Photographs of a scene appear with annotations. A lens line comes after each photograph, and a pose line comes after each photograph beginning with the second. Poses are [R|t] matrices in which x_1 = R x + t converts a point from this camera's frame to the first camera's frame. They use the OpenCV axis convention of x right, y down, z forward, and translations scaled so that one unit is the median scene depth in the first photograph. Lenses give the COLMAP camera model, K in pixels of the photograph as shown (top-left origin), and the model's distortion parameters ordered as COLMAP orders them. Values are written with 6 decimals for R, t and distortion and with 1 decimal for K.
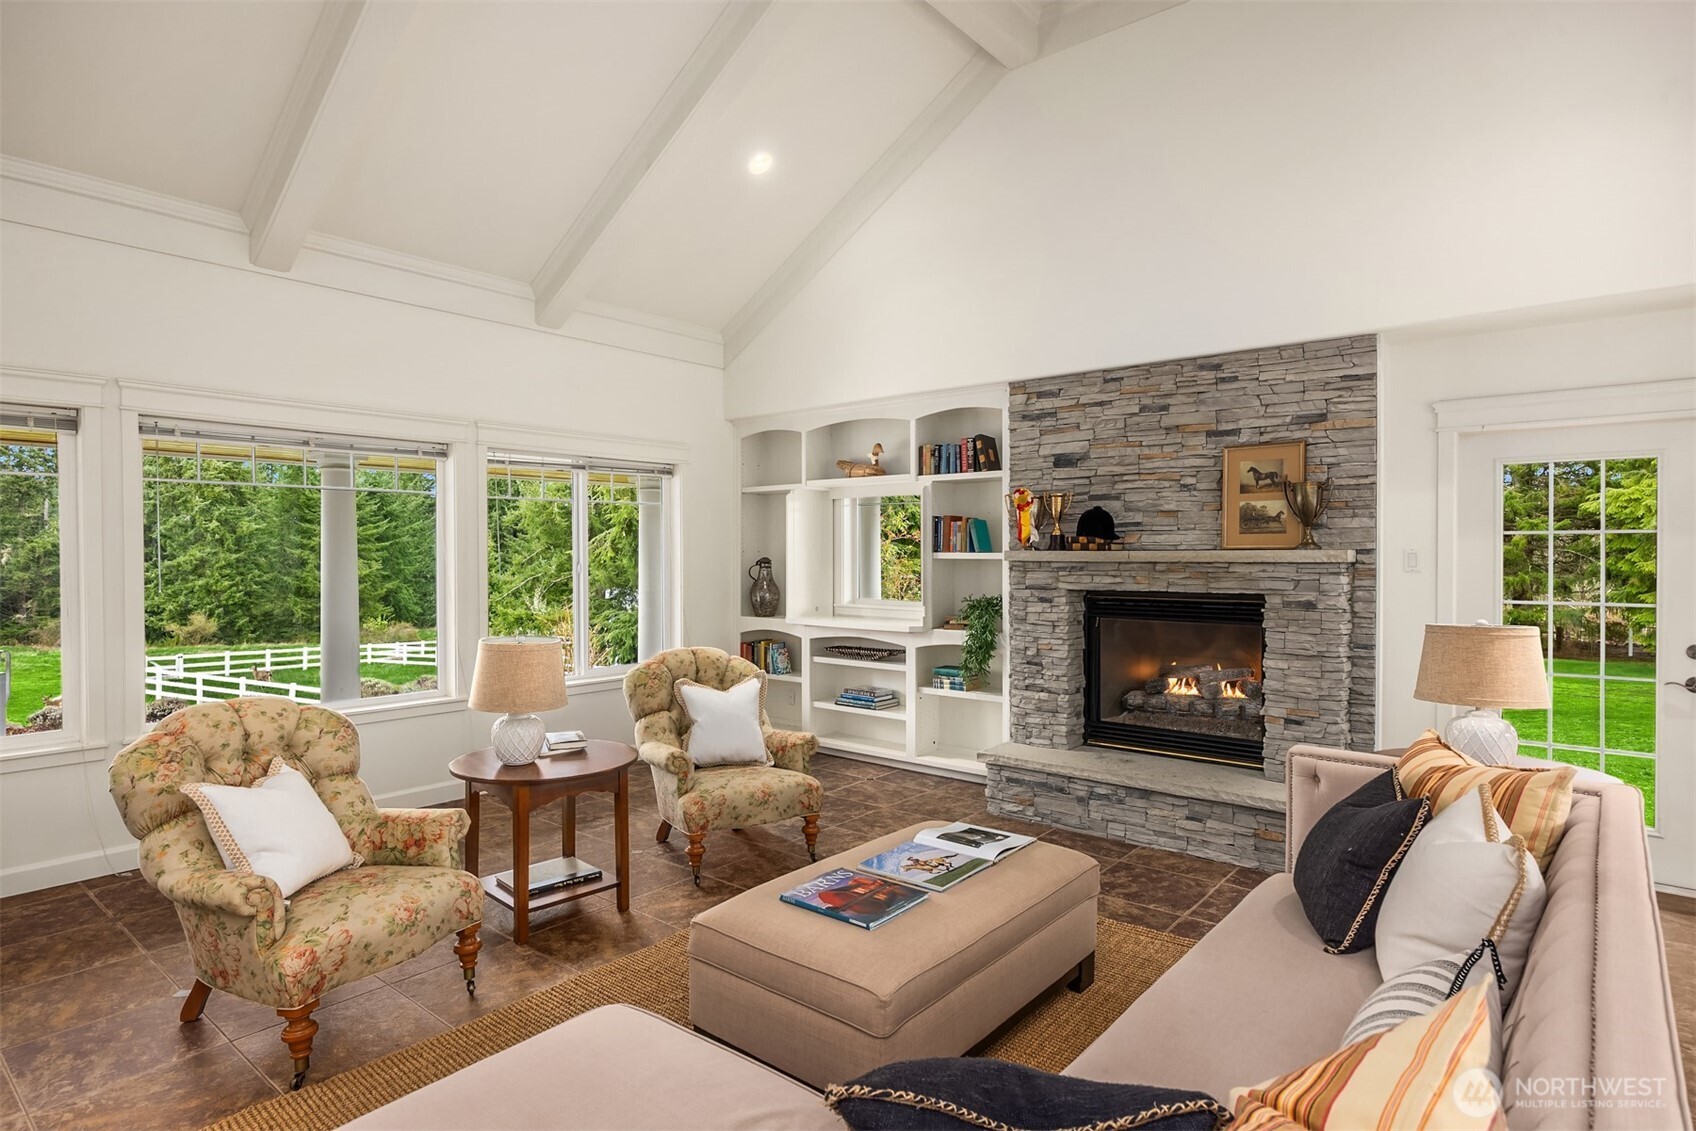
lens RADIAL K [[901.3, 0, 781.1], [0, 901.3, 578.9], [0, 0, 1]] dist [0.001762, 0.000149]
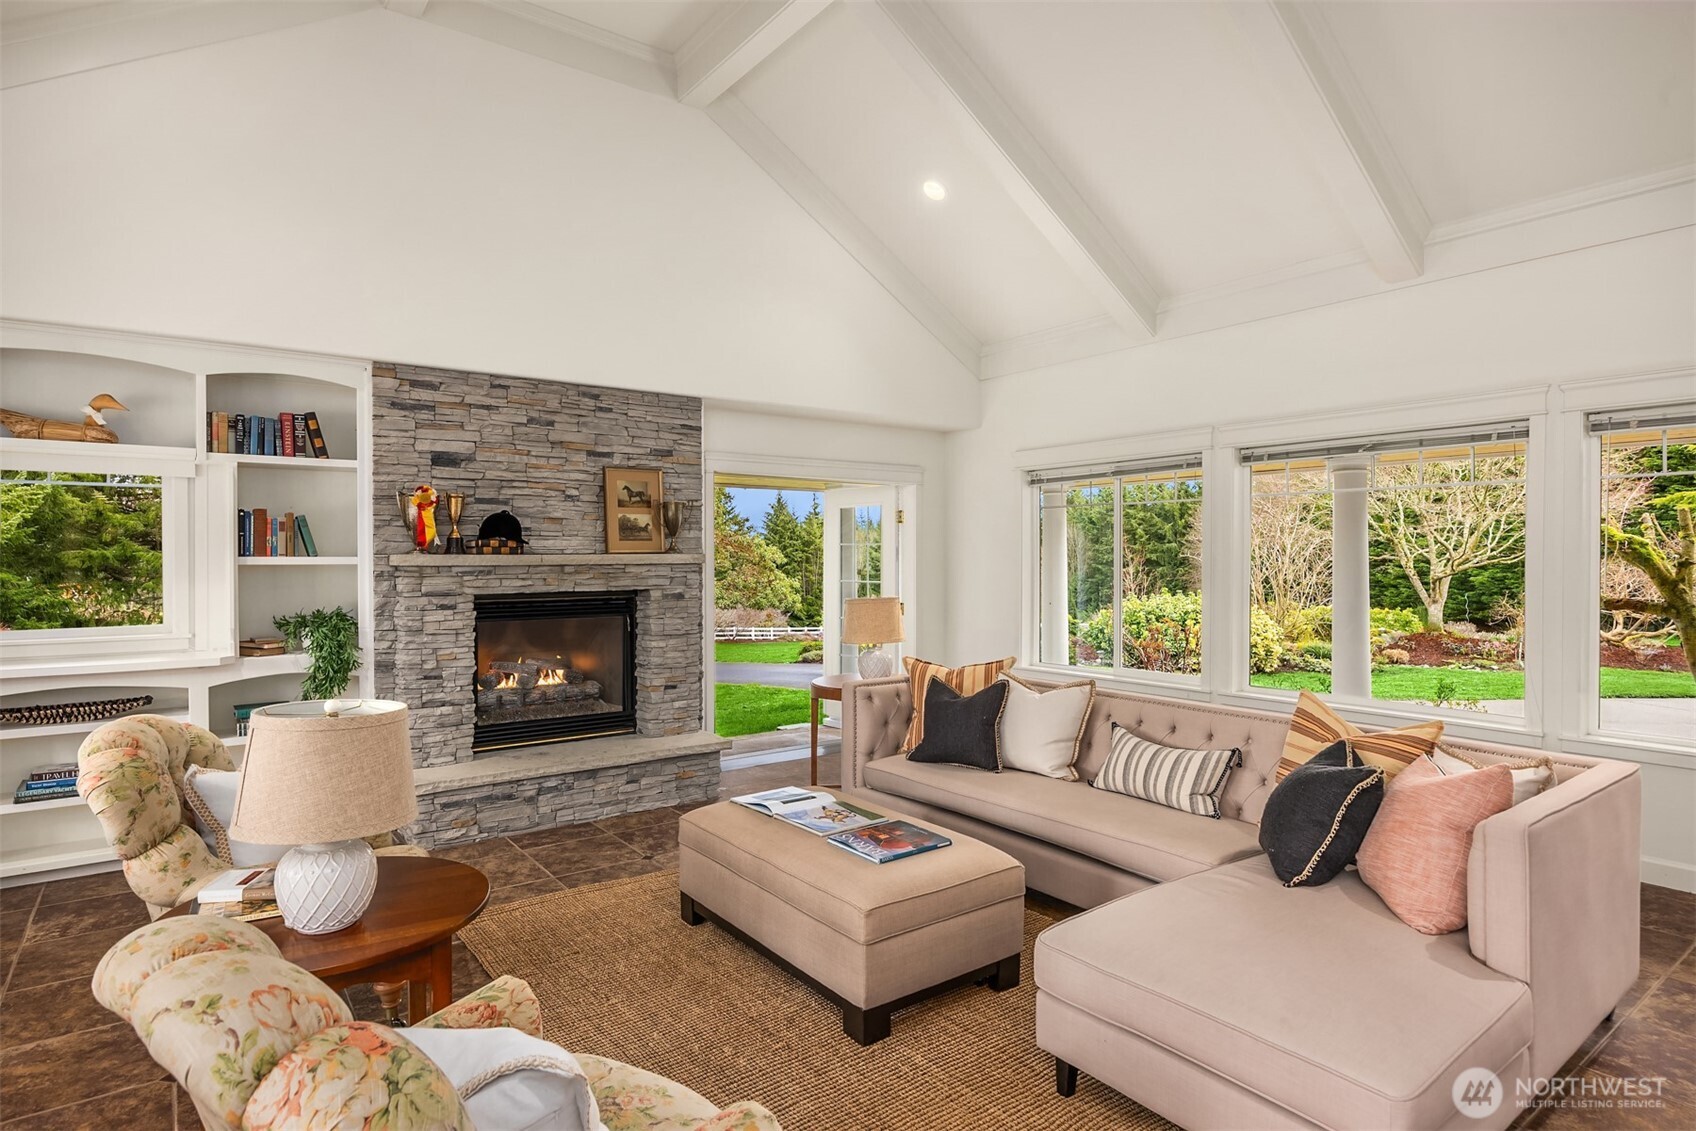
lens RADIAL K [[959.0, 0, 815.9], [0, 959.0, 583.9], [0, 0, 1]] dist [-0.002094, -0.000131]
pose [[0.204244, -0.028061, 0.978518, -0.636458], [0.031726, 0.999254, 0.022033, -0.011159], [-0.978406, 0.026545, 0.204981, 0.445846]]
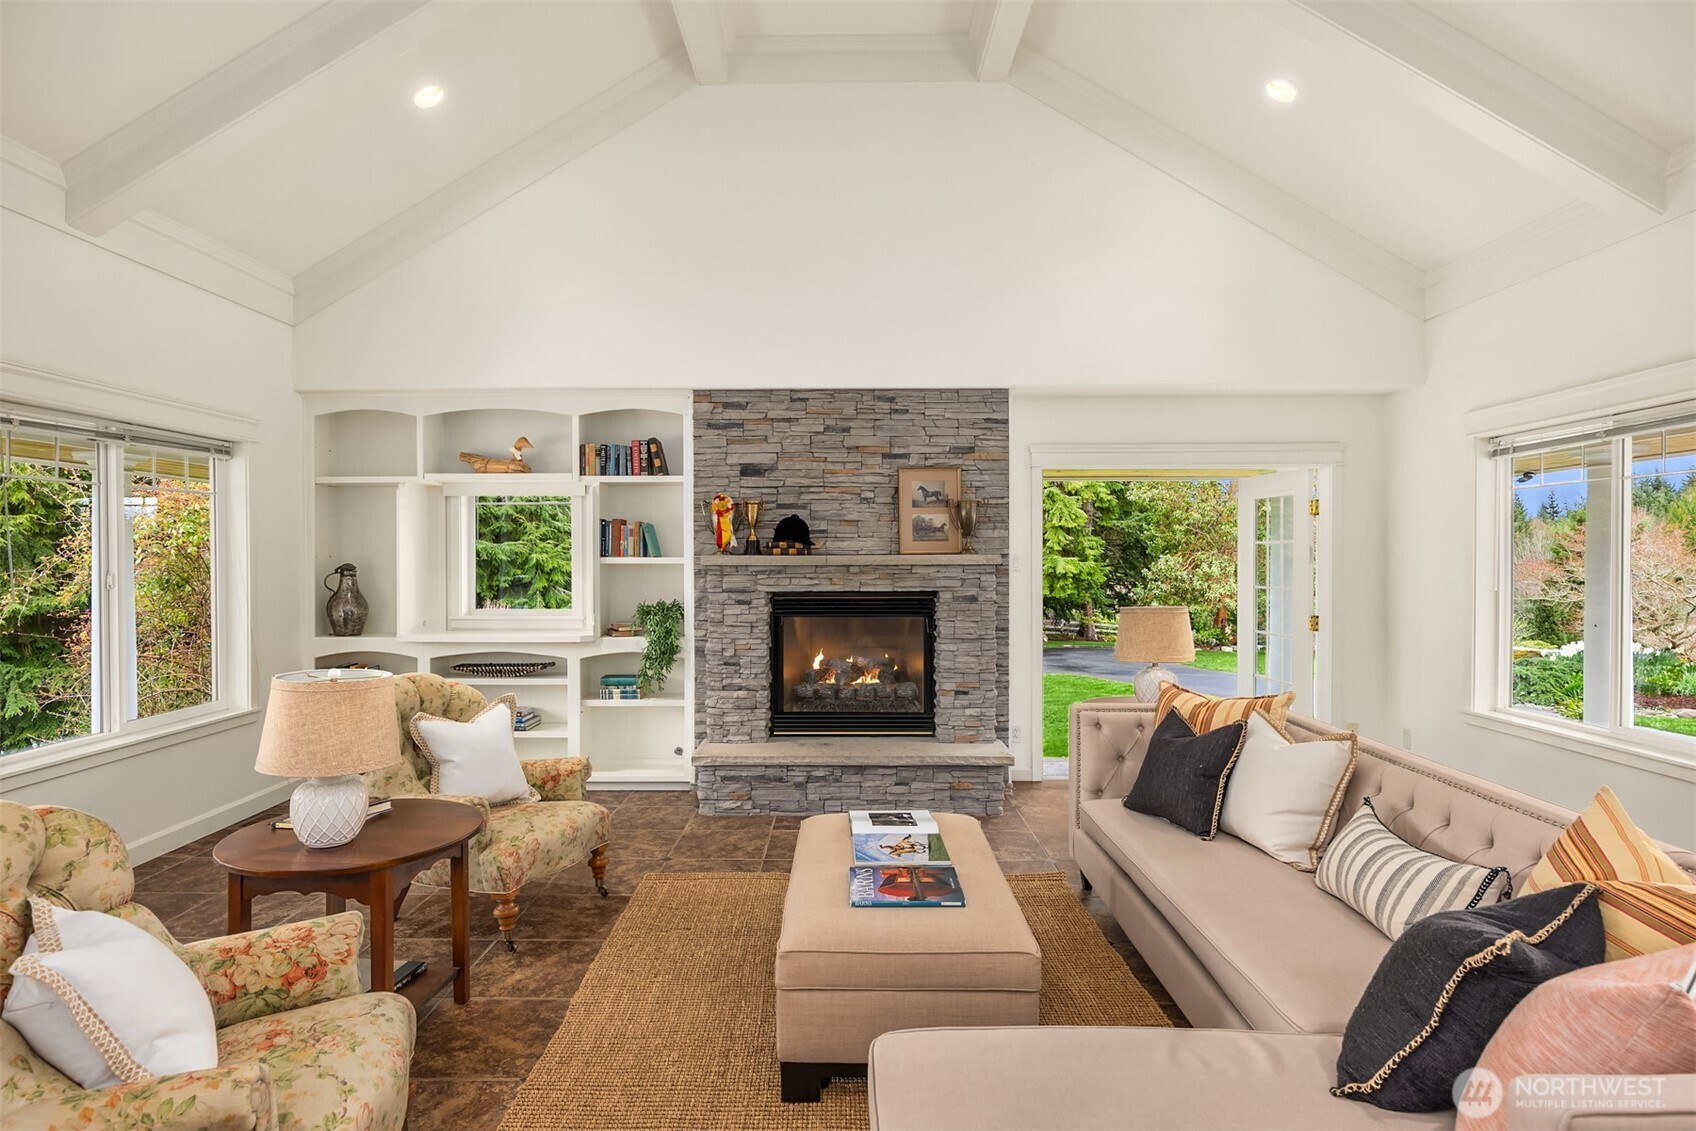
lens RADIAL K [[937.9, 0, 790.6], [0, 937.9, 581.4], [0, 0, 1]] dist [-0.002338, -0.000197]
pose [[0.769830, -0.016820, 0.638027, -0.380300], [0.020209, 0.999794, 0.001974, -0.002103], [-0.637929, 0.011374, 0.770011, 0.133410]]
